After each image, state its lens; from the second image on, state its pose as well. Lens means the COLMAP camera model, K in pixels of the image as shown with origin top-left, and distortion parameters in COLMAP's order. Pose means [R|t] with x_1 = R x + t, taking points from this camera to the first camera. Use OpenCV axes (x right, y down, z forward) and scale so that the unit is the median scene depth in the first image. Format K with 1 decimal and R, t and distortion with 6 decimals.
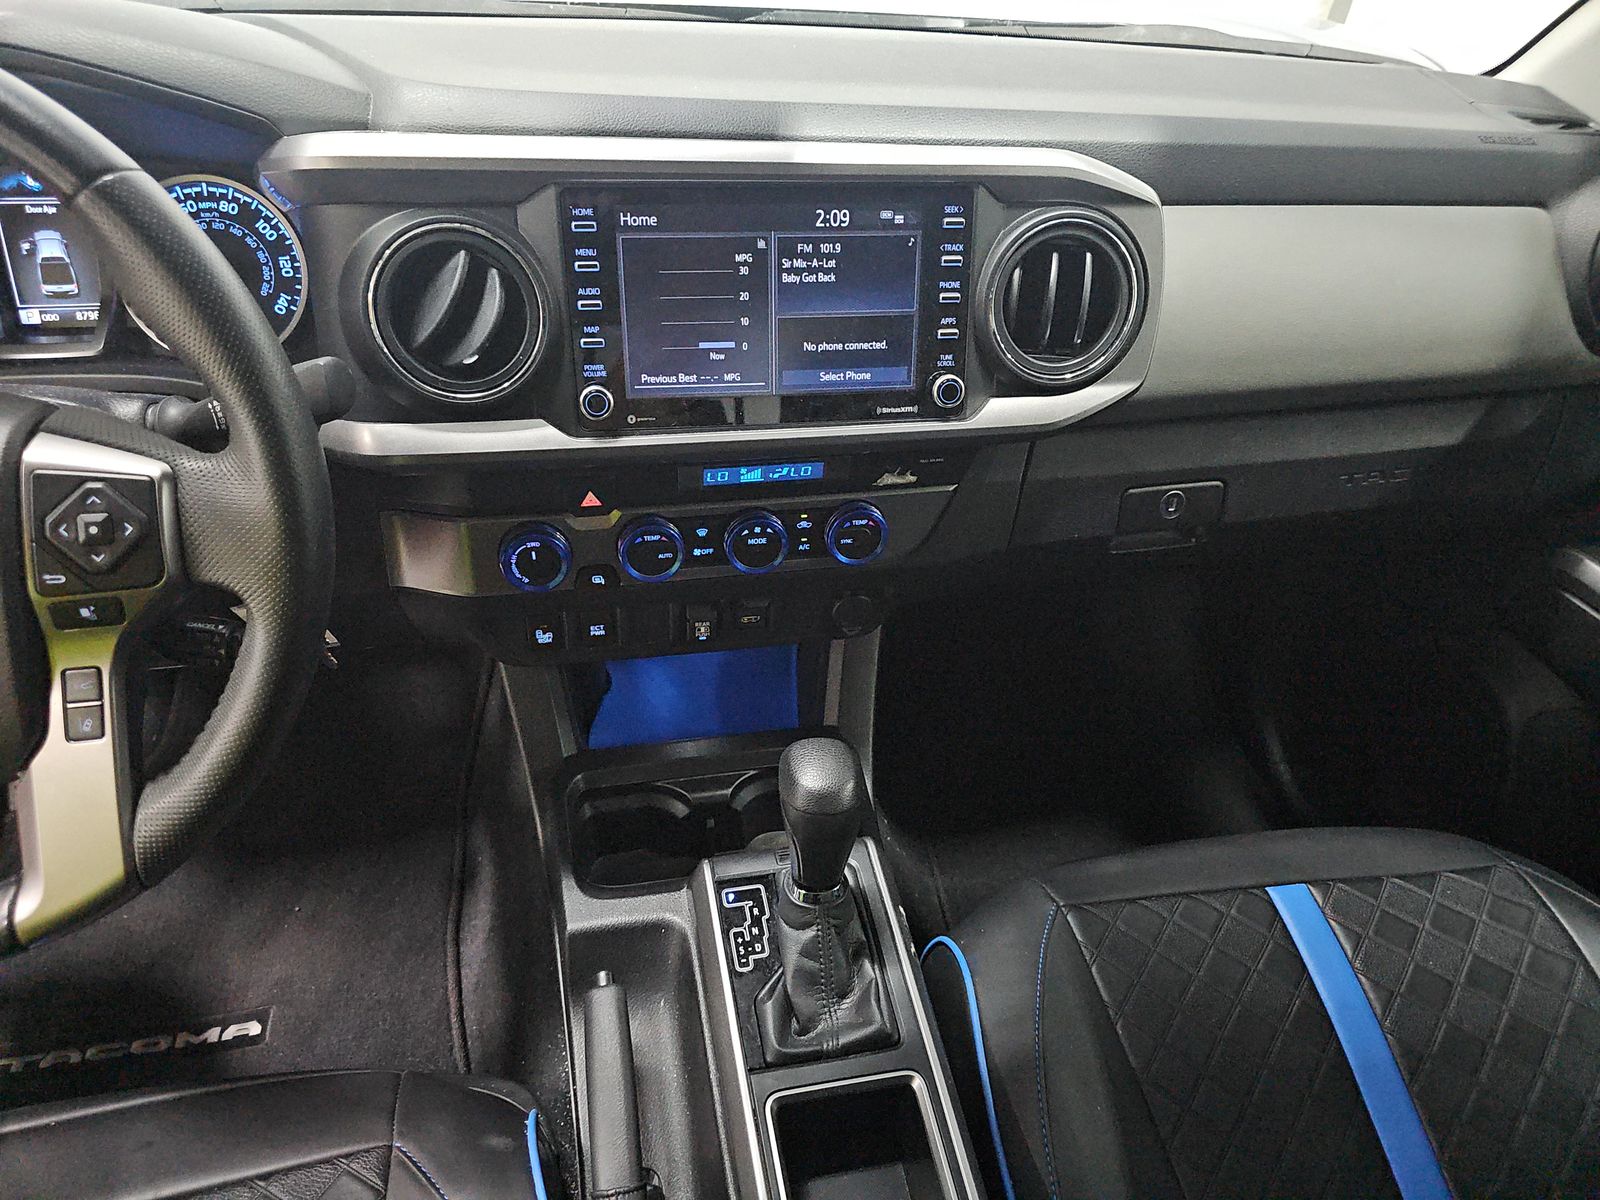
lens RADIAL K [[1095.8, 0, 800.3], [0, 1095.8, 631.9], [0, 0, 1]] dist [0.001799, -0.007727]
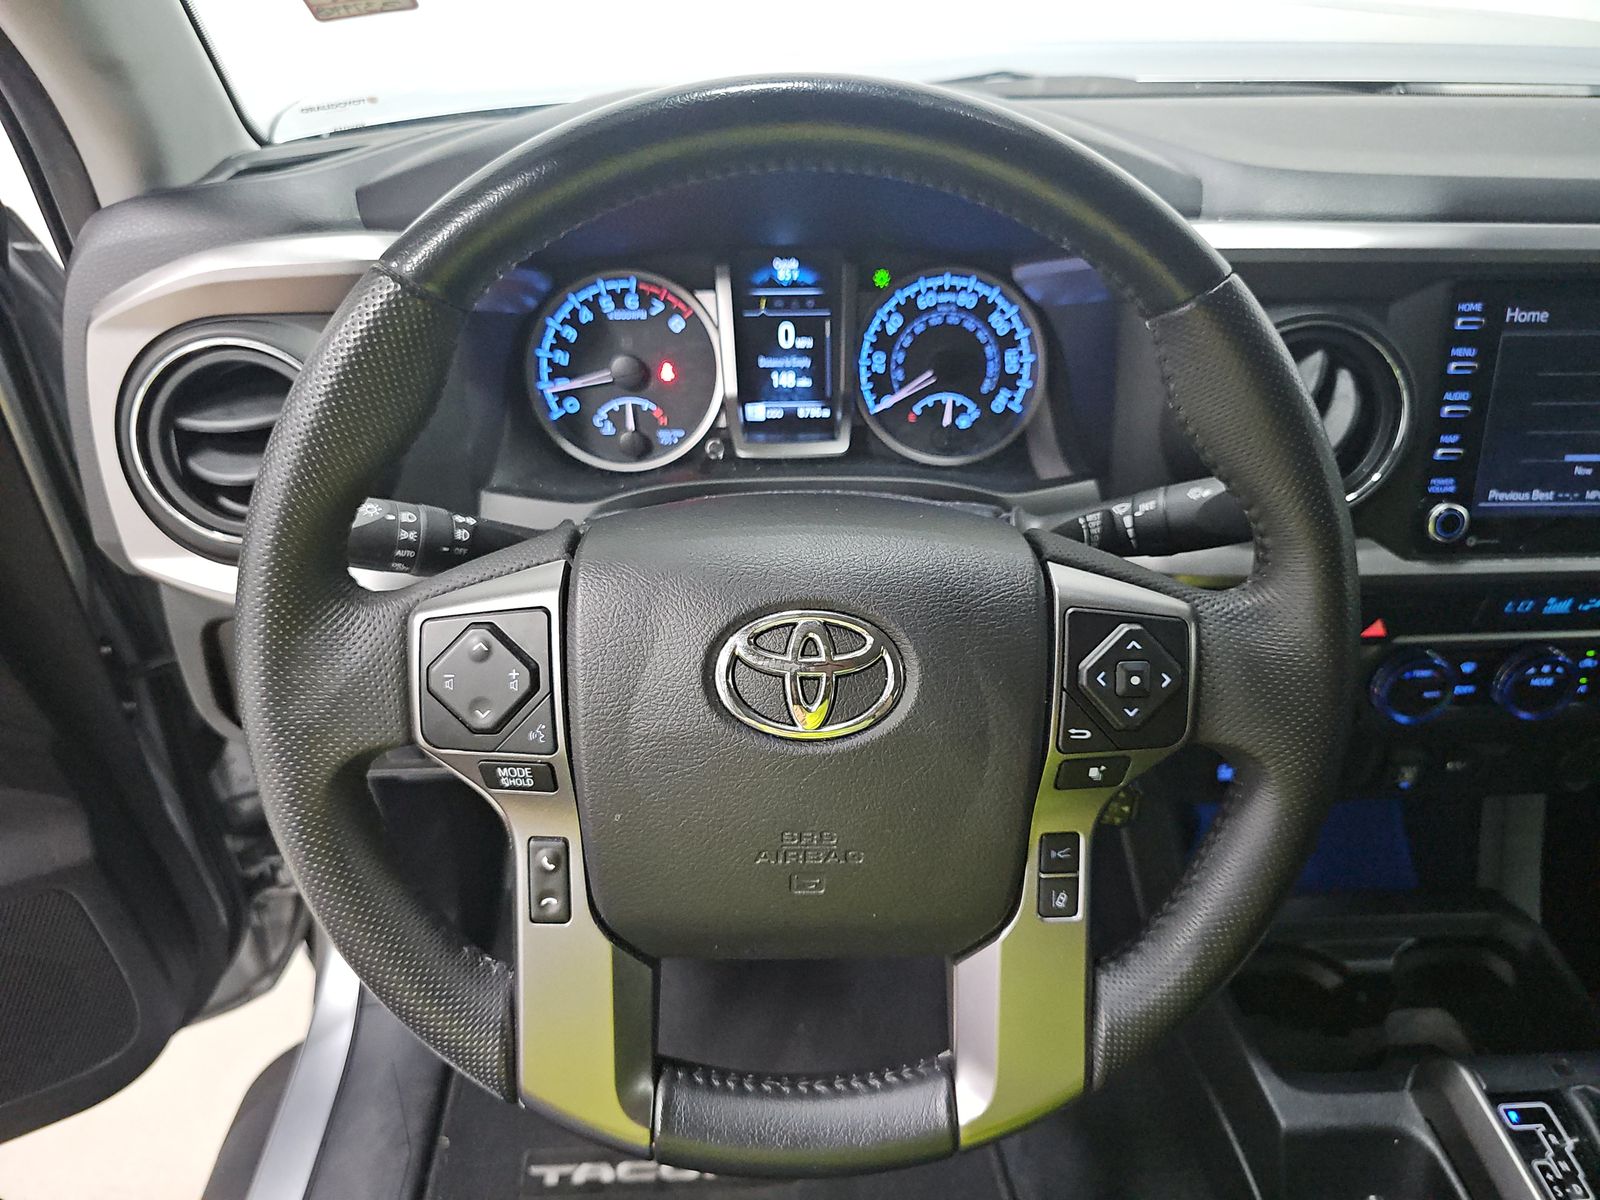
lens RADIAL K [[1137.1, 0, 806.6], [0, 1137.1, 603.2], [0, 0, 1]] dist [0.002333, -0.016009]
pose [[0.984367, 0.039602, -0.171620, -0.481934], [-0.054855, 0.994864, -0.085067, -0.040695], [0.167370, 0.093151, 0.981484, 0.049495]]
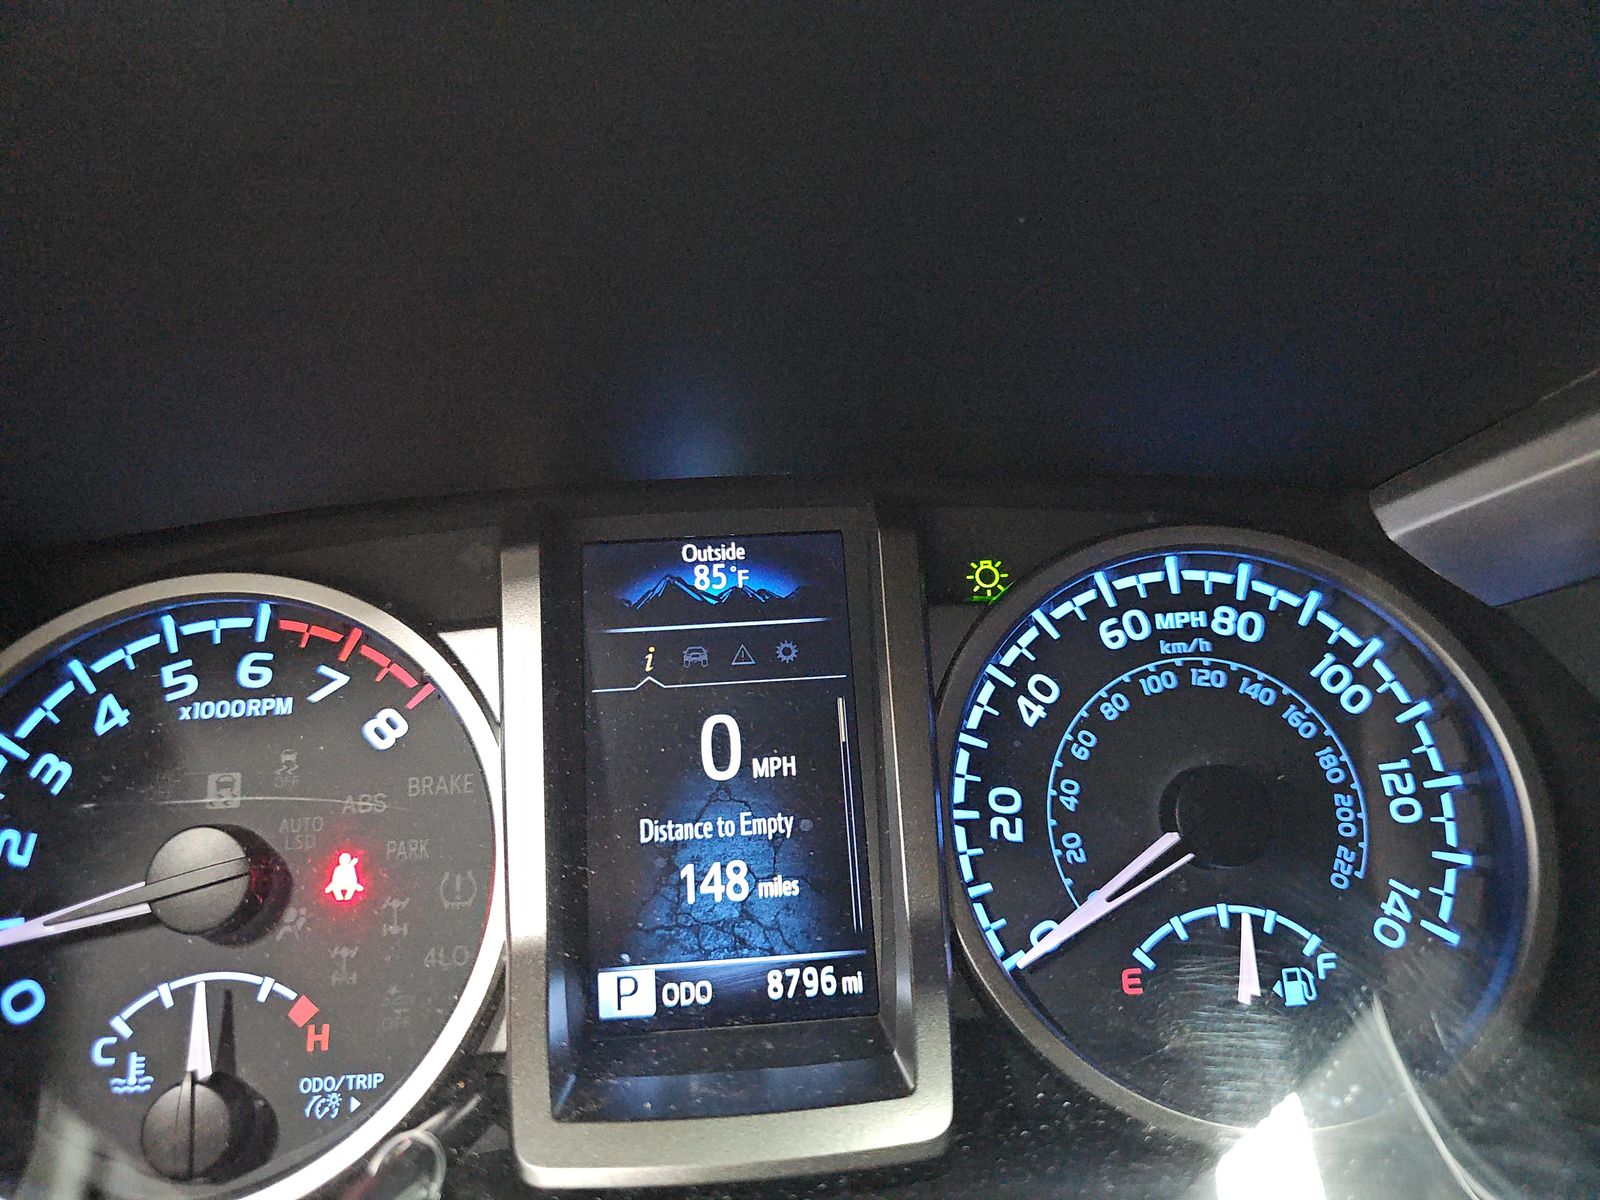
lens RADIAL K [[1137.1, 0, 806.6], [0, 1137.1, 603.2], [0, 0, 1]] dist [0.002333, -0.016009]
pose [[0.980243, -0.100336, -0.170458, -0.591455], [-0.009698, 0.836370, -0.548079, -0.207865], [0.197558, 0.538904, 0.818873, 0.698893]]
